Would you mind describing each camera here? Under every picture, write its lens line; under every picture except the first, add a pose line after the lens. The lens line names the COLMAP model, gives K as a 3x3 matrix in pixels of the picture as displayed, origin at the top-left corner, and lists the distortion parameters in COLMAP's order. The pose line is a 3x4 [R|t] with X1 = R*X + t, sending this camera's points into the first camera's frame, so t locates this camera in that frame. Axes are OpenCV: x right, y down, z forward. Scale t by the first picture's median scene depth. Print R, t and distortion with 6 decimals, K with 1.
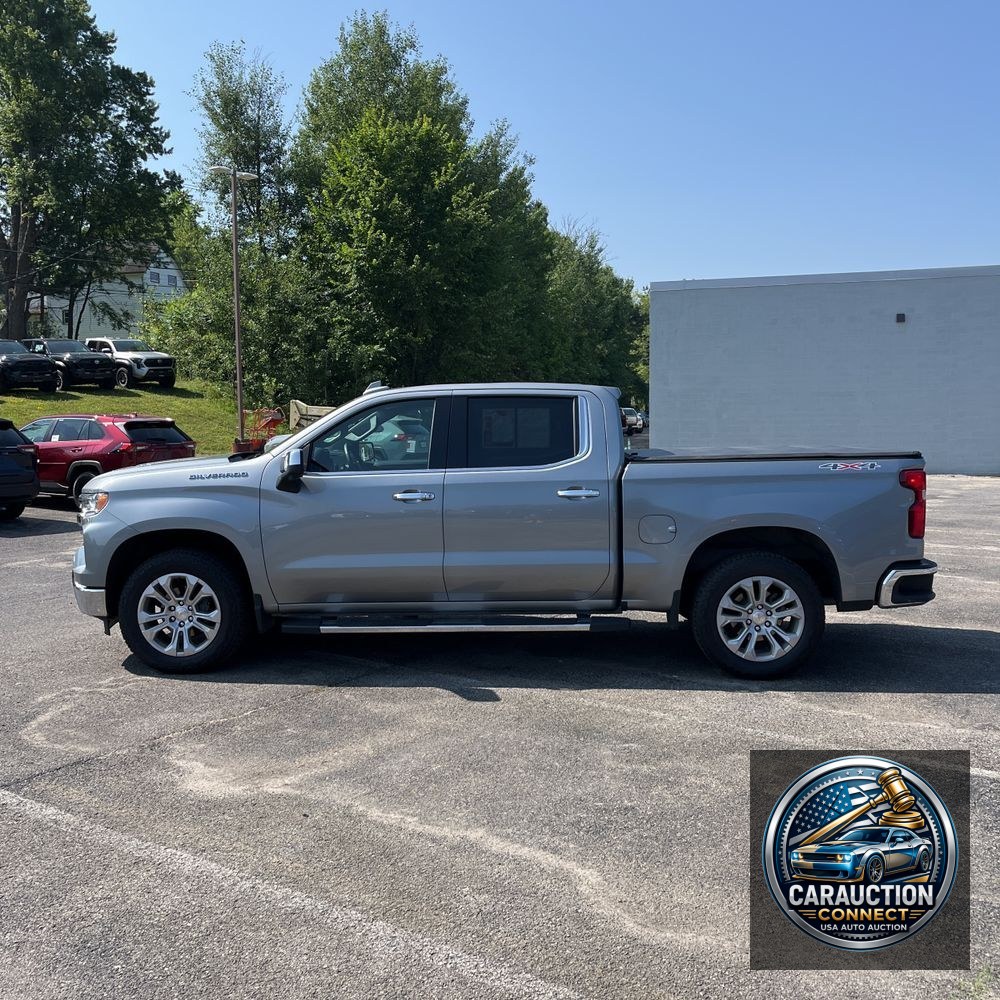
lens RADIAL K [[1011.6, 0, 491.9], [0, 1011.6, 463.7], [0, 0, 1]] dist [0.010203, 0.000000]
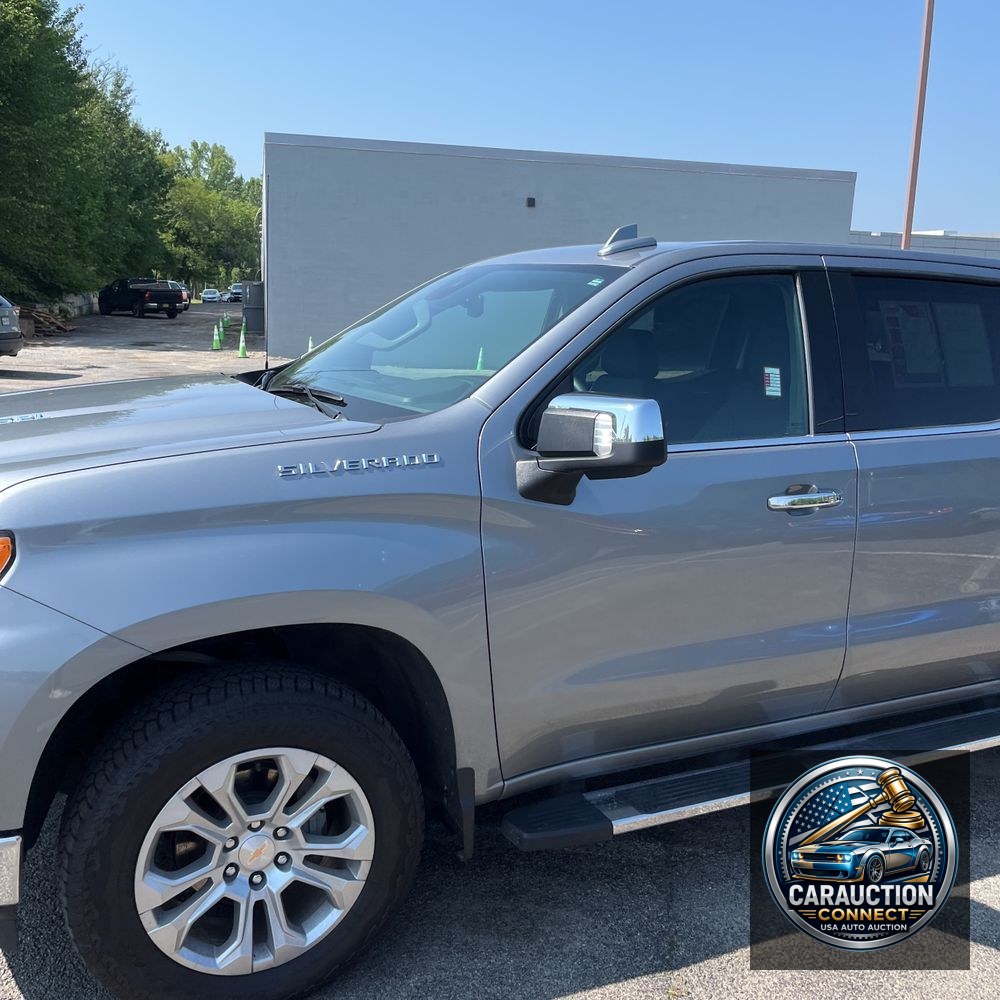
lens RADIAL K [[1011.6, 0, 491.3], [0, 1011.6, 486.0], [0, 0, 1]] dist [0.010203, 0.000000]
pose [[0.882658, -0.044326, 0.467921, -0.075582], [-0.021682, 0.990643, 0.134742, -0.005534], [-0.469515, -0.129077, 0.873438, 0.127948]]
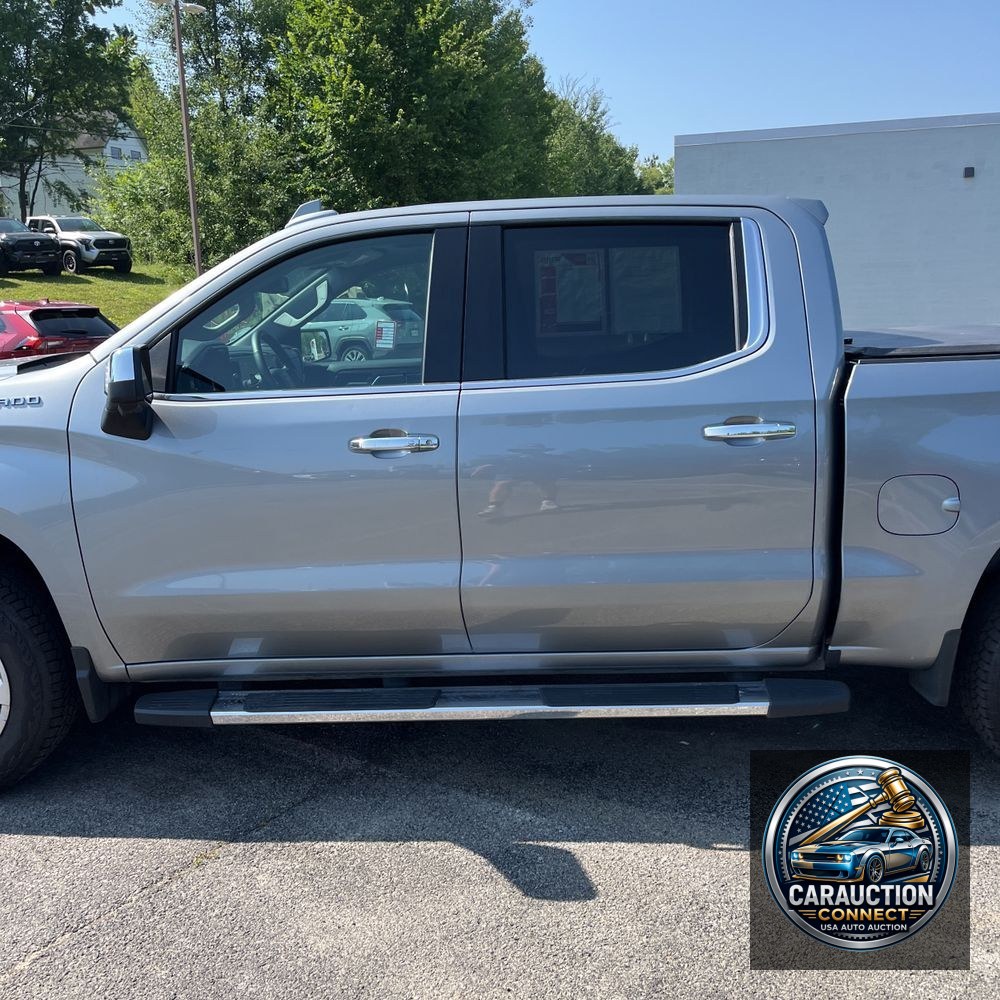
lens RADIAL K [[1011.6, 0, 493.1], [0, 1011.6, 500.0], [0, 0, 1]] dist [0.010203, 0.000000]
pose [[0.999806, -0.019027, 0.005093, -0.006414], [0.018087, 0.989250, 0.145113, -0.001648], [-0.007800, -0.144993, 0.989402, 0.099738]]
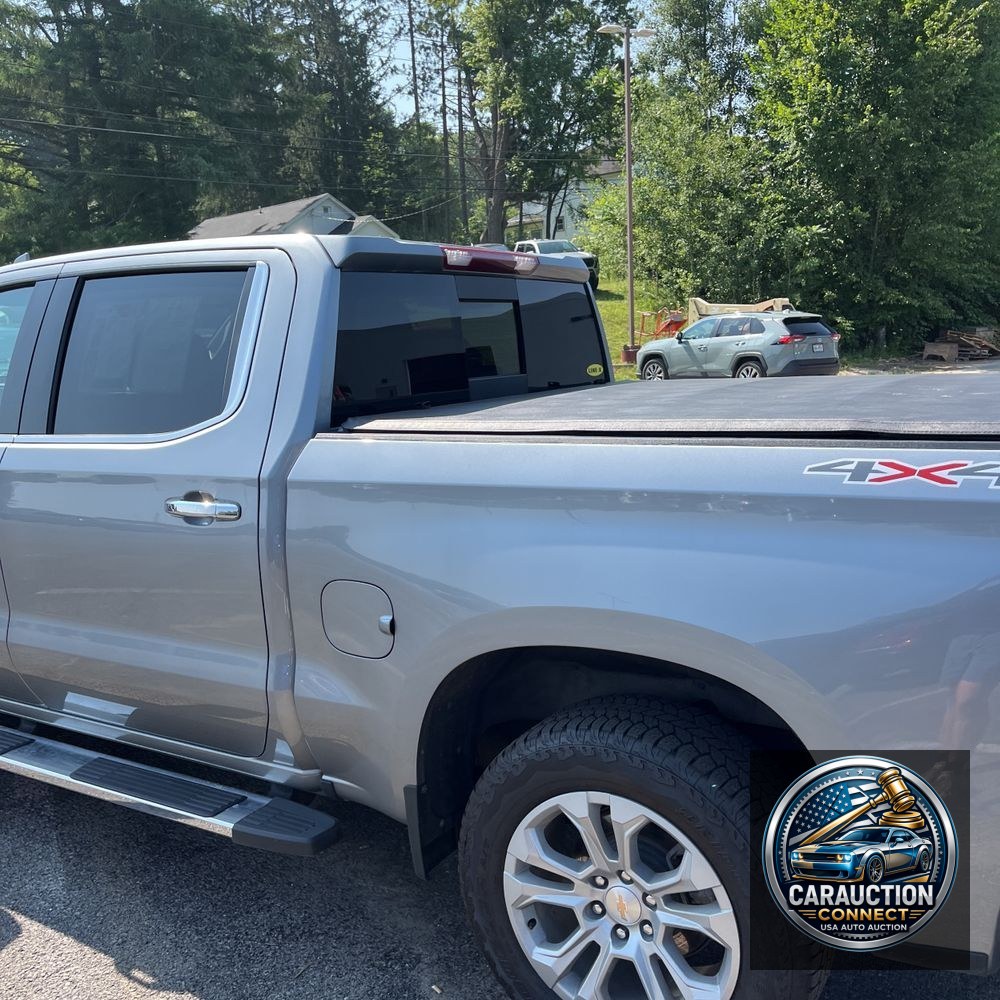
lens RADIAL K [[1011.6, 0, 509.2], [0, 1011.6, 499.5], [0, 0, 1]] dist [0.010203, 0.000000]
pose [[0.878950, 0.053593, -0.473892, 0.071254], [0.009284, 0.991555, 0.129356, -0.004697], [0.476823, -0.118097, 0.871030, 0.131391]]
